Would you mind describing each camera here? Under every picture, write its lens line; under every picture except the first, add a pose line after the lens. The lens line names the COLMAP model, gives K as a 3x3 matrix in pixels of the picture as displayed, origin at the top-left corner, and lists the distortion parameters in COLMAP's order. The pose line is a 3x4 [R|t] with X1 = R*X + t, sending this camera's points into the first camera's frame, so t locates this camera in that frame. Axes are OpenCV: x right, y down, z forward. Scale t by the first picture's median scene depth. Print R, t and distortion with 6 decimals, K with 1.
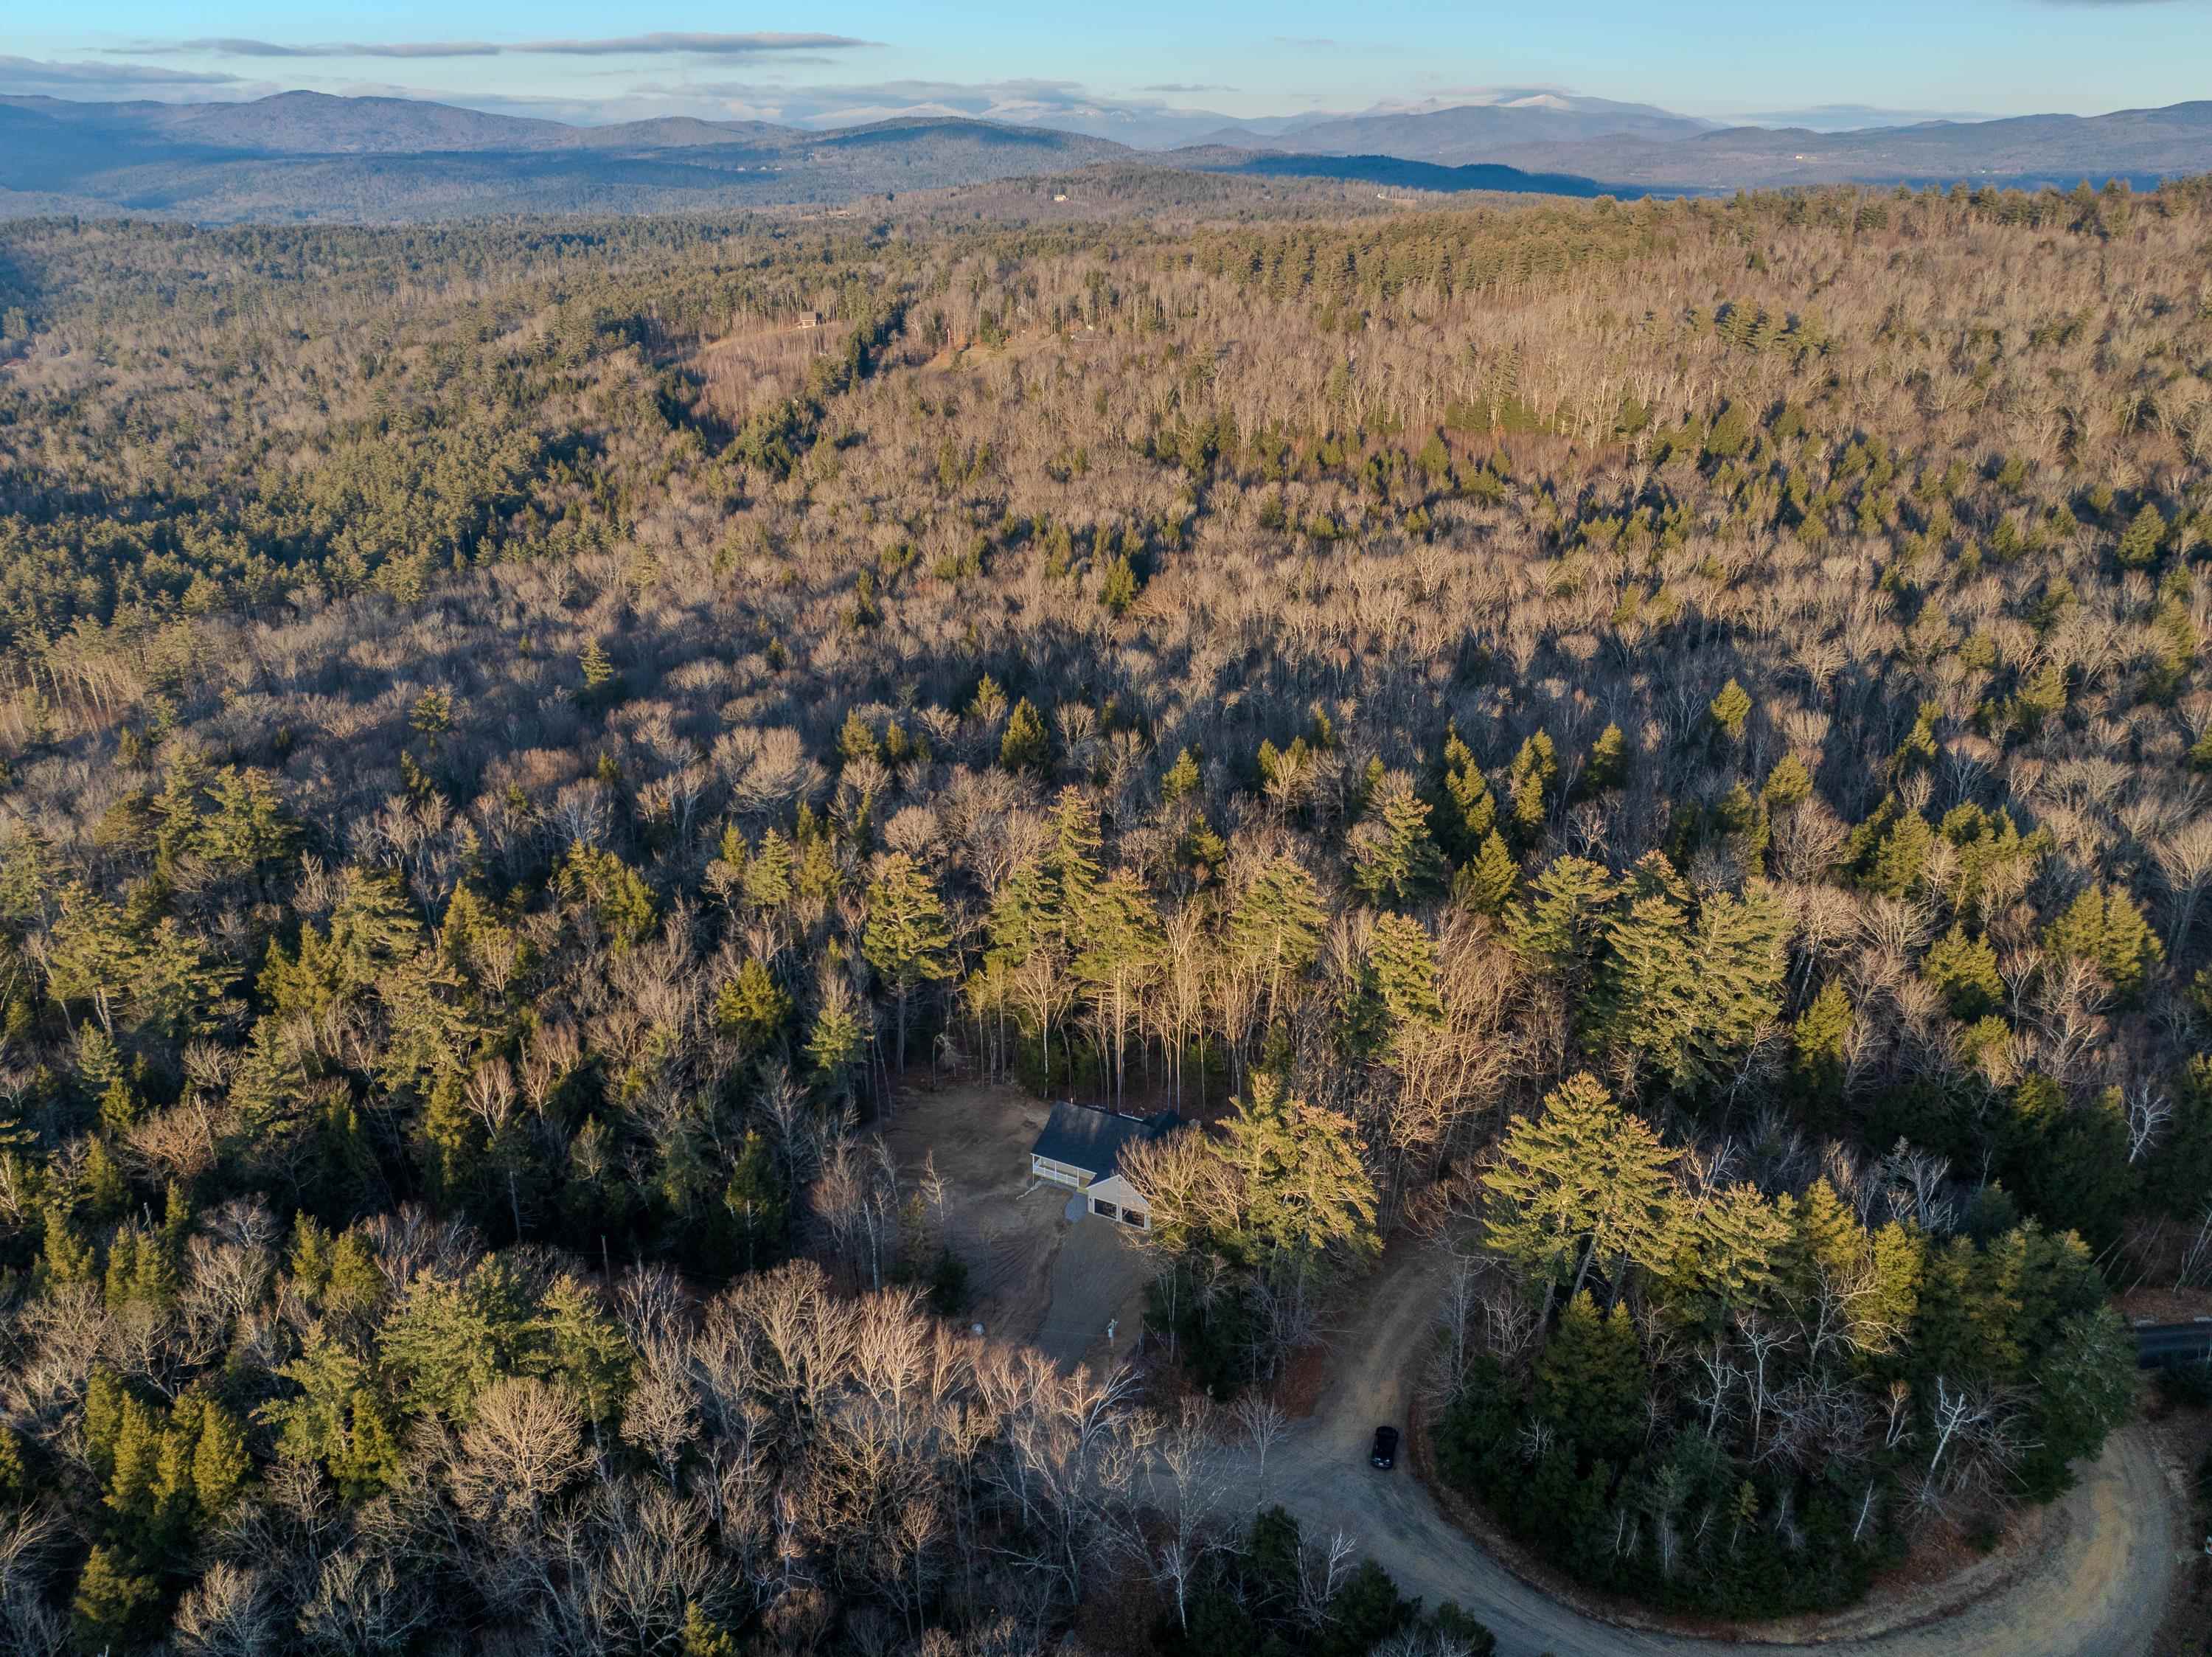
lens RADIAL K [[1599.3, 0, 1106.0], [0, 1599.3, 828.5], [0, 0, 1]] dist [-0.055827, 0.025967]
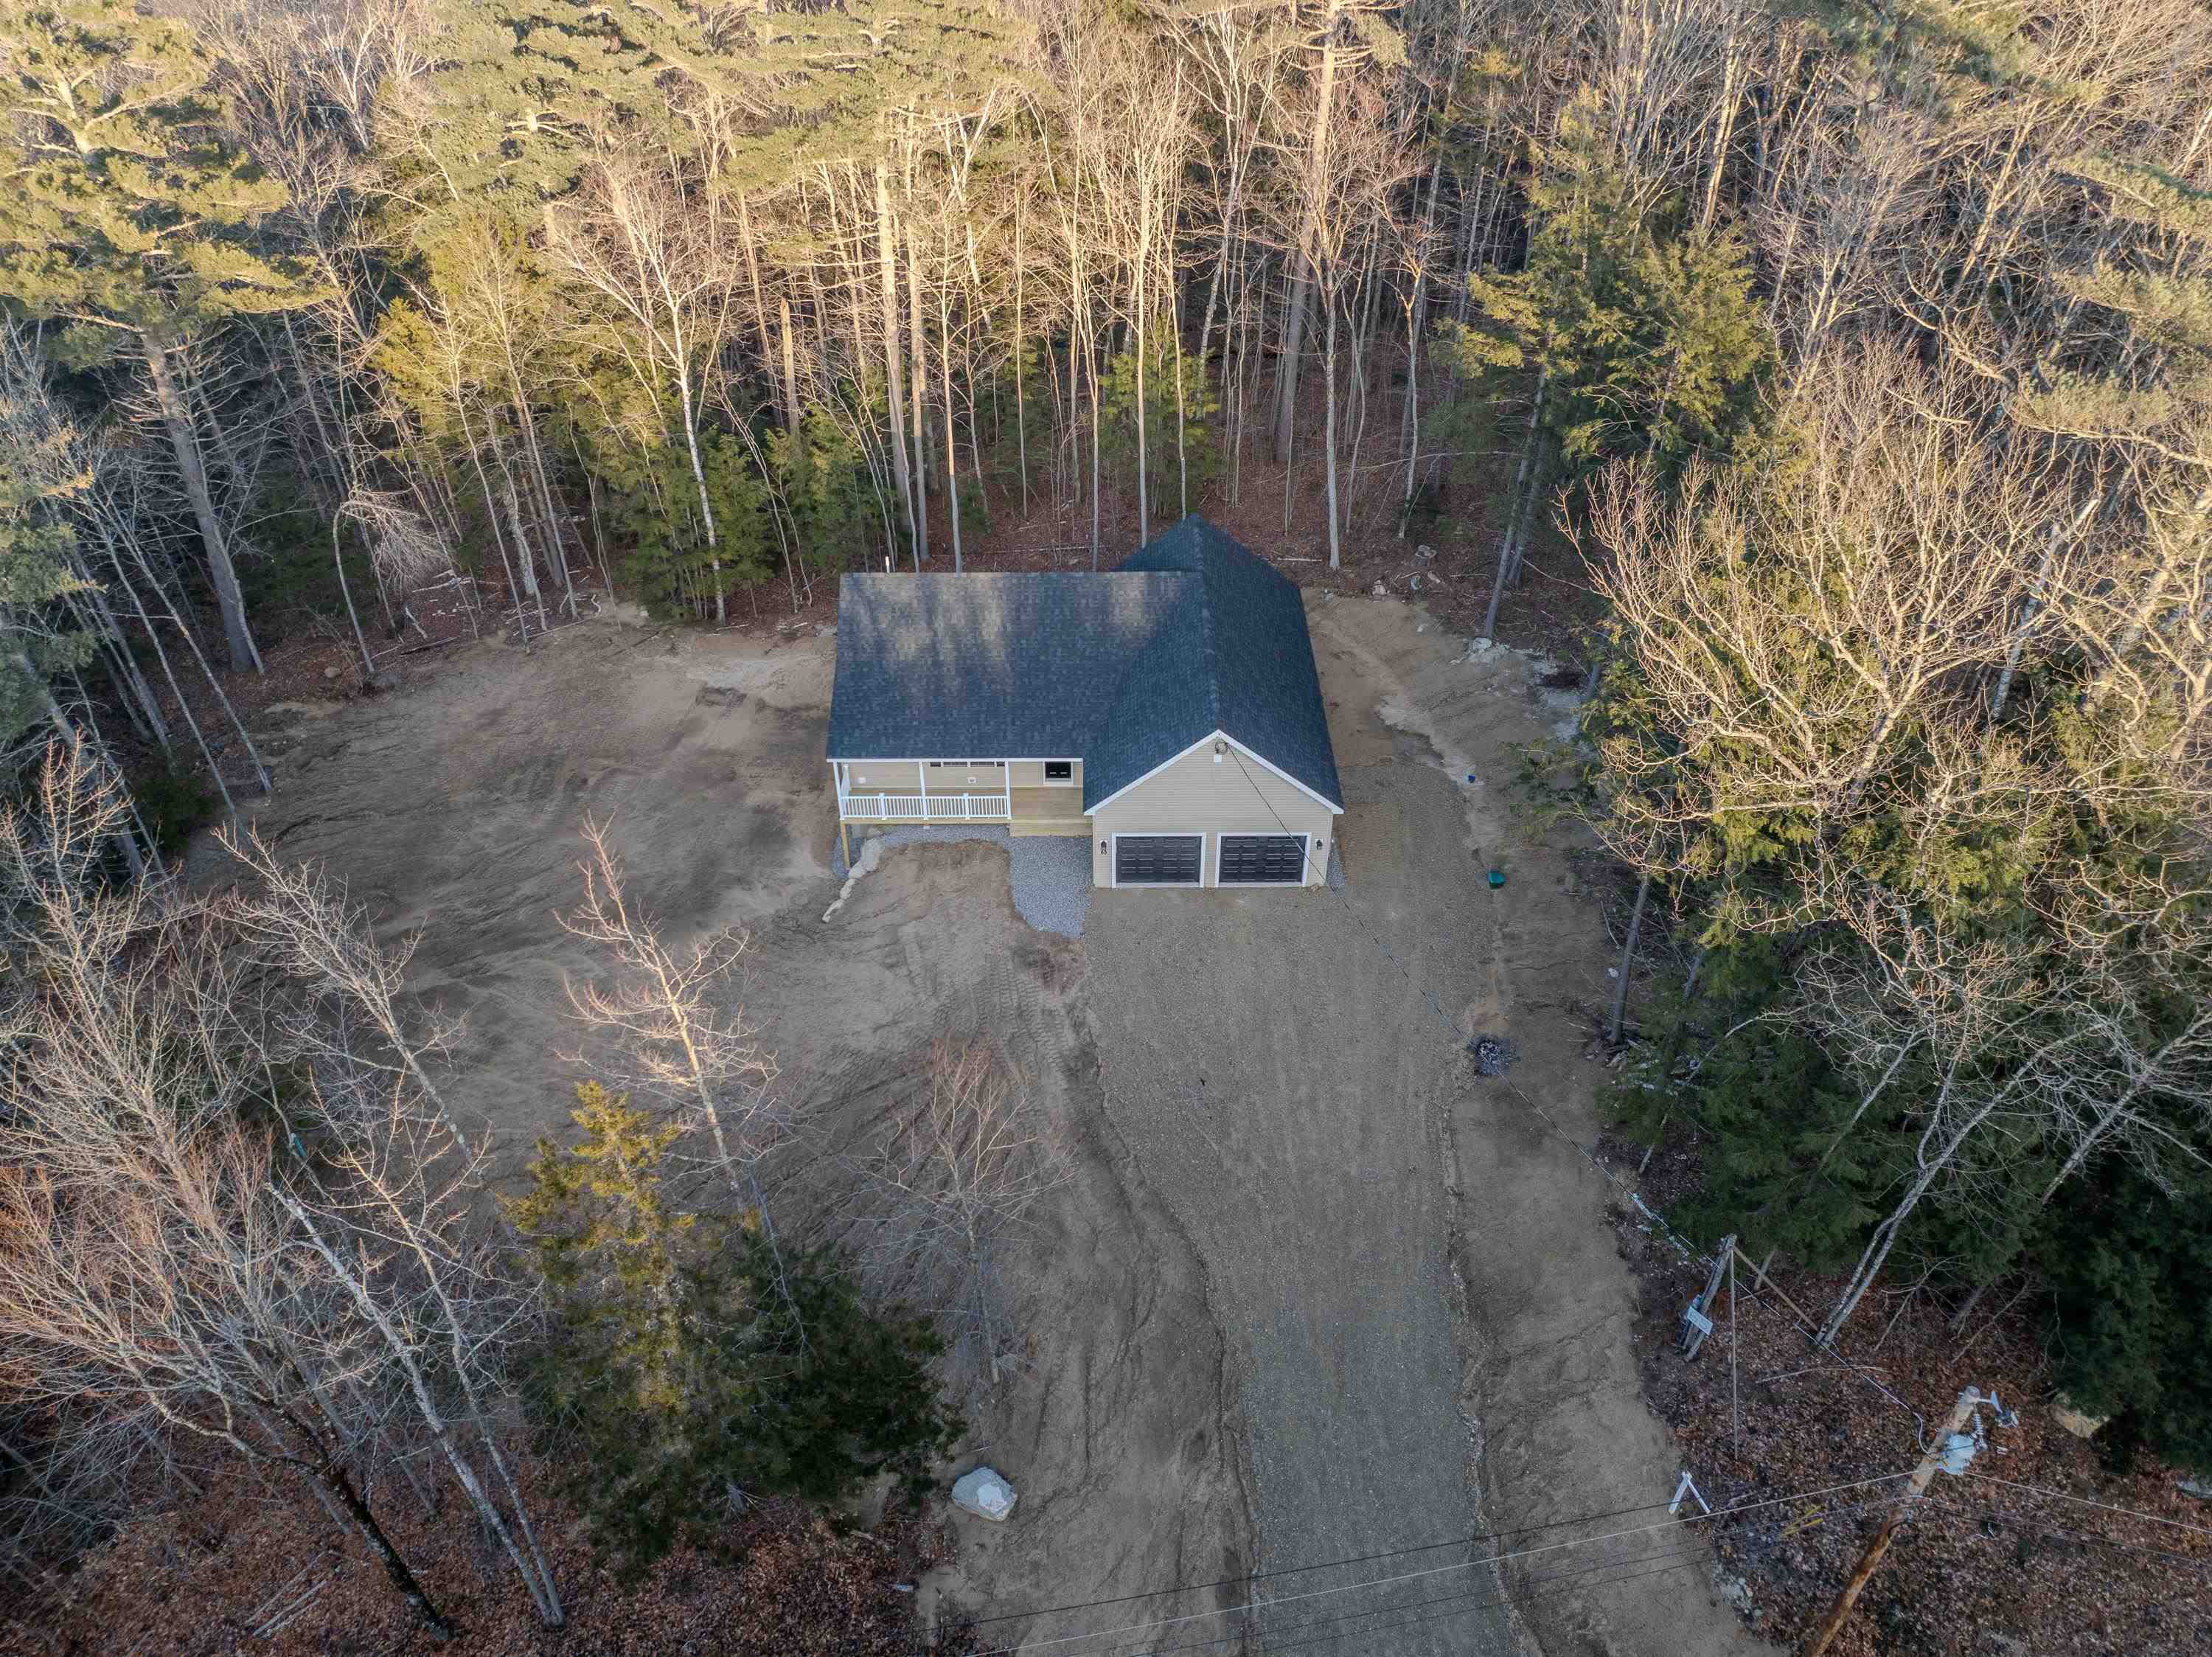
lens RADIAL K [[1599.3, 0, 1106.0], [0, 1599.3, 828.5], [0, 0, 1]] dist [-0.055827, 0.025967]
pose [[0.893670, -0.286579, 0.345291, -0.065543], [0.192023, 0.939718, 0.282945, 0.088609], [-0.405563, -0.186556, 0.894827, 0.444339]]
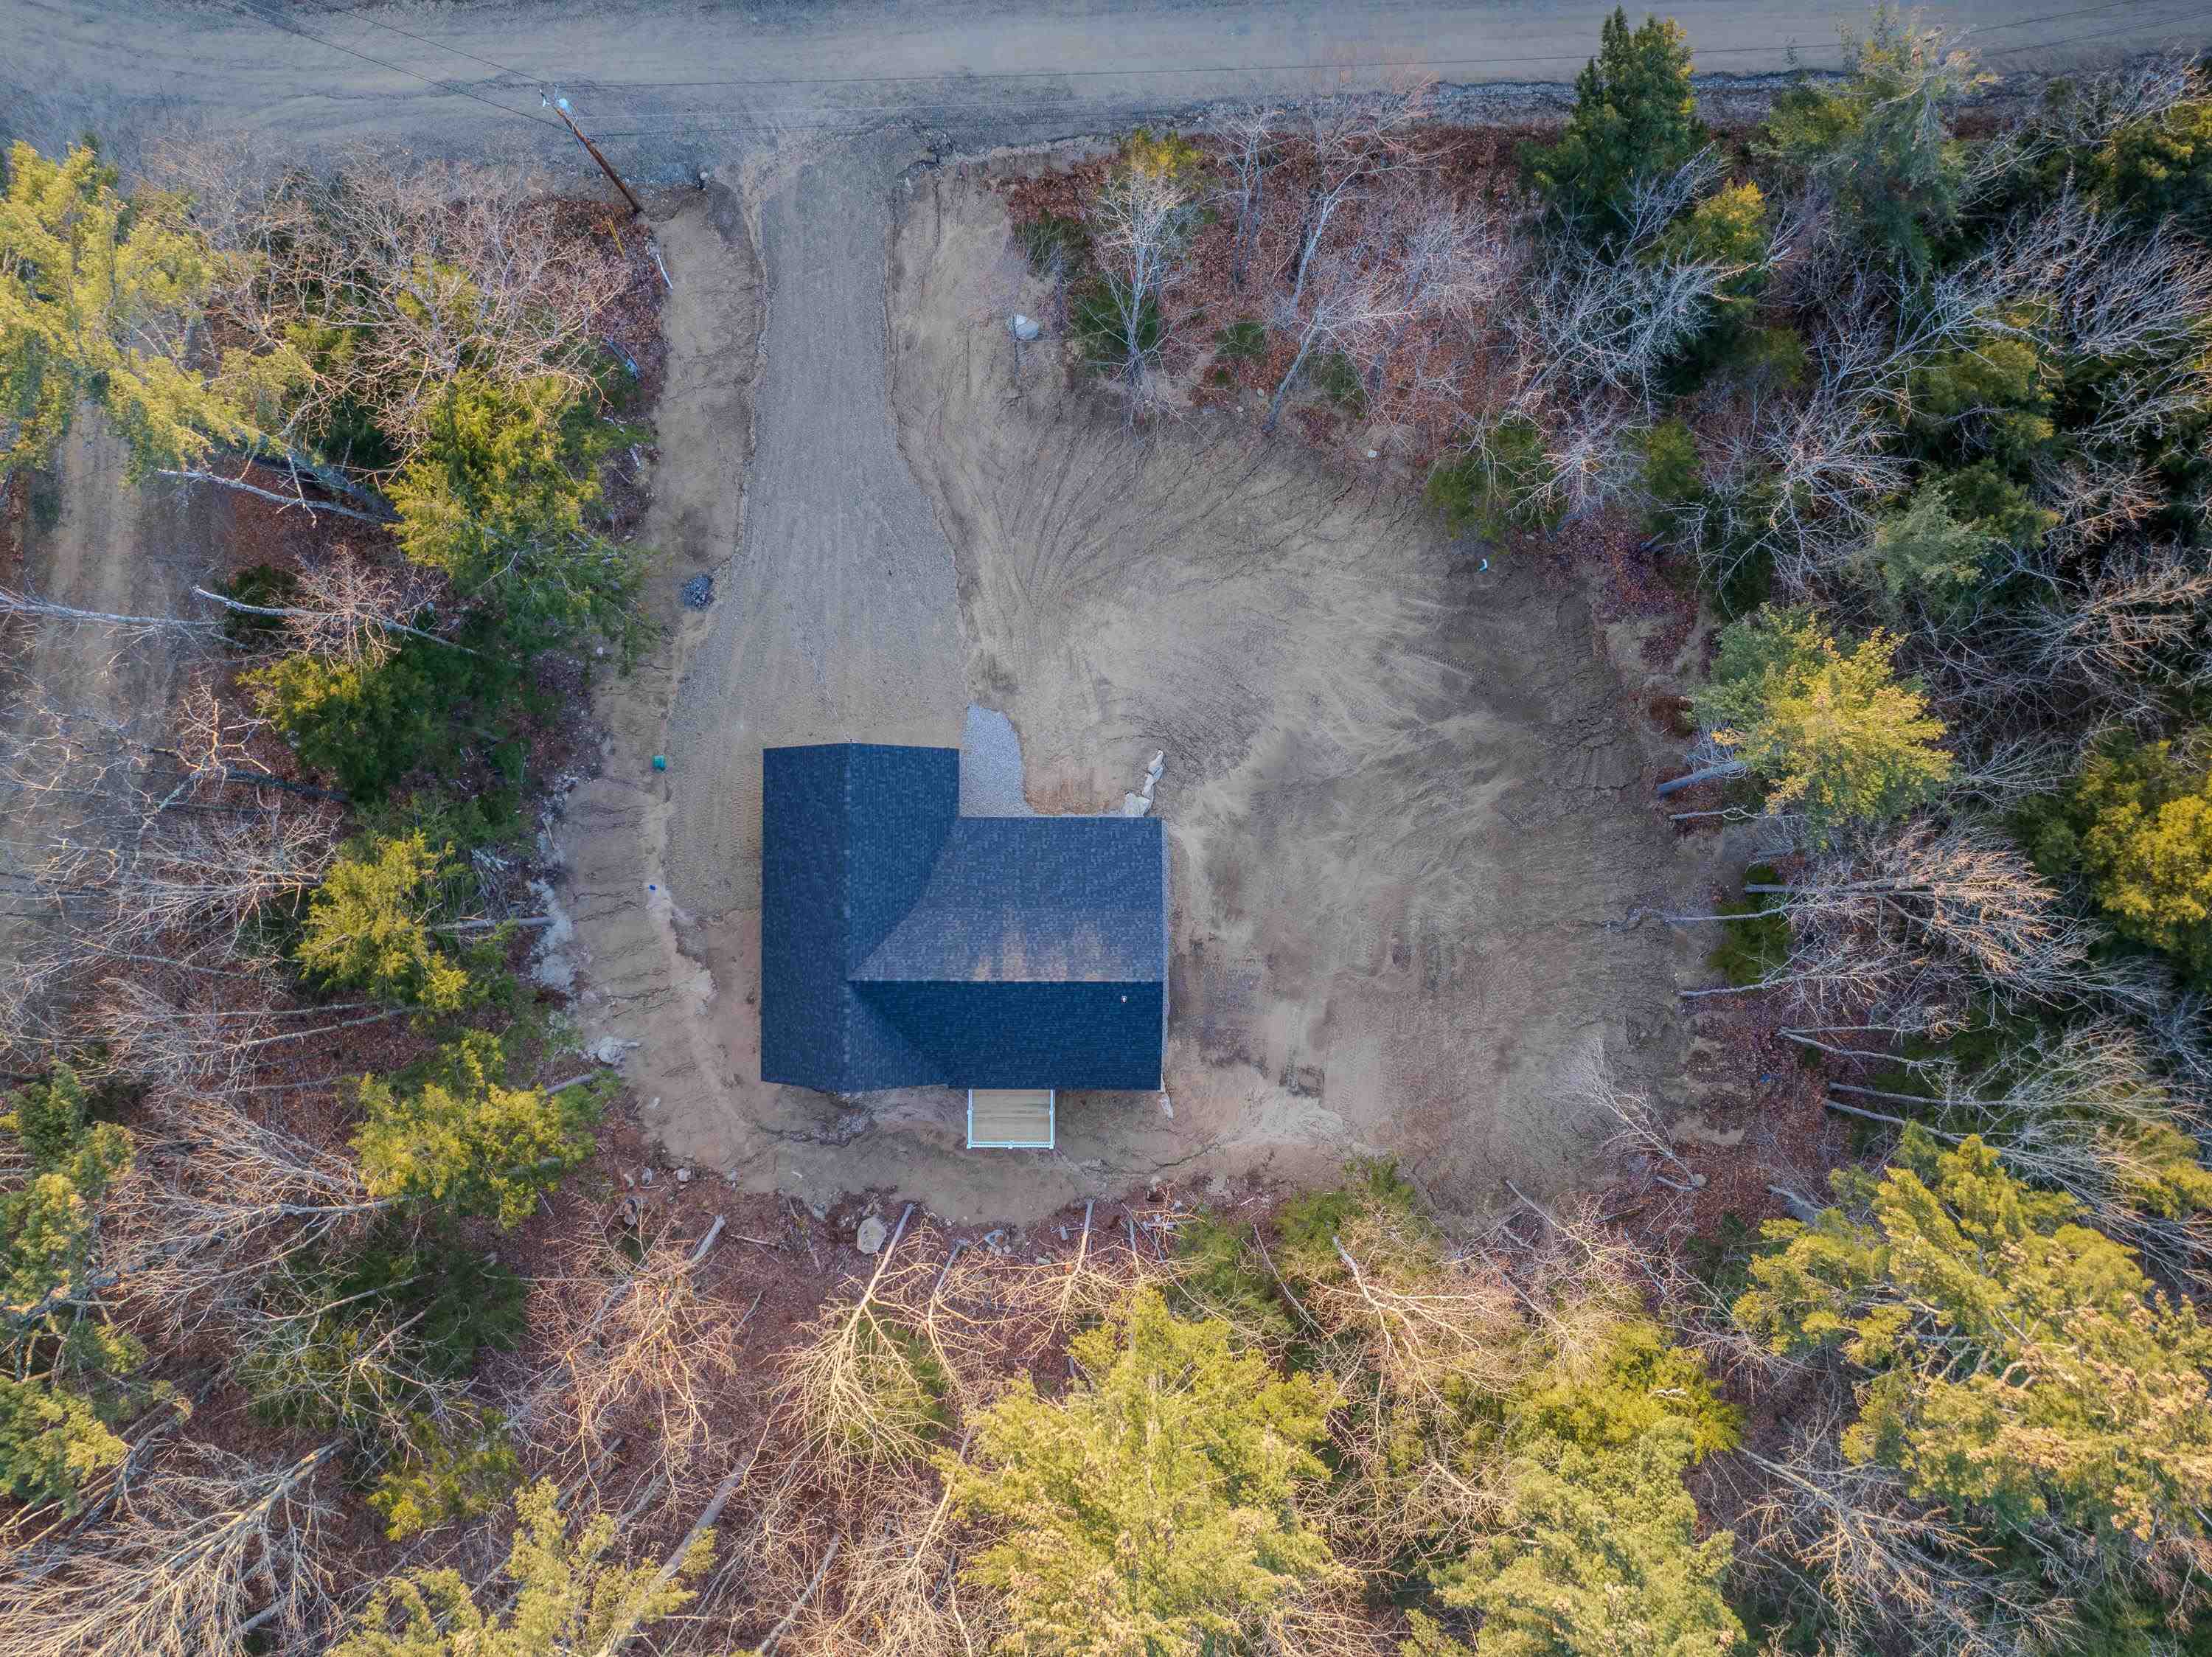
lens RADIAL K [[1599.3, 0, 1106.0], [0, 1599.3, 828.5], [0, 0, 1]] dist [-0.055827, 0.025967]
pose [[-0.895390, 0.444456, -0.027104, -0.015243], [-0.186157, -0.318341, 0.929518, -0.085436], [0.404502, 0.837328, 0.367778, 0.533566]]
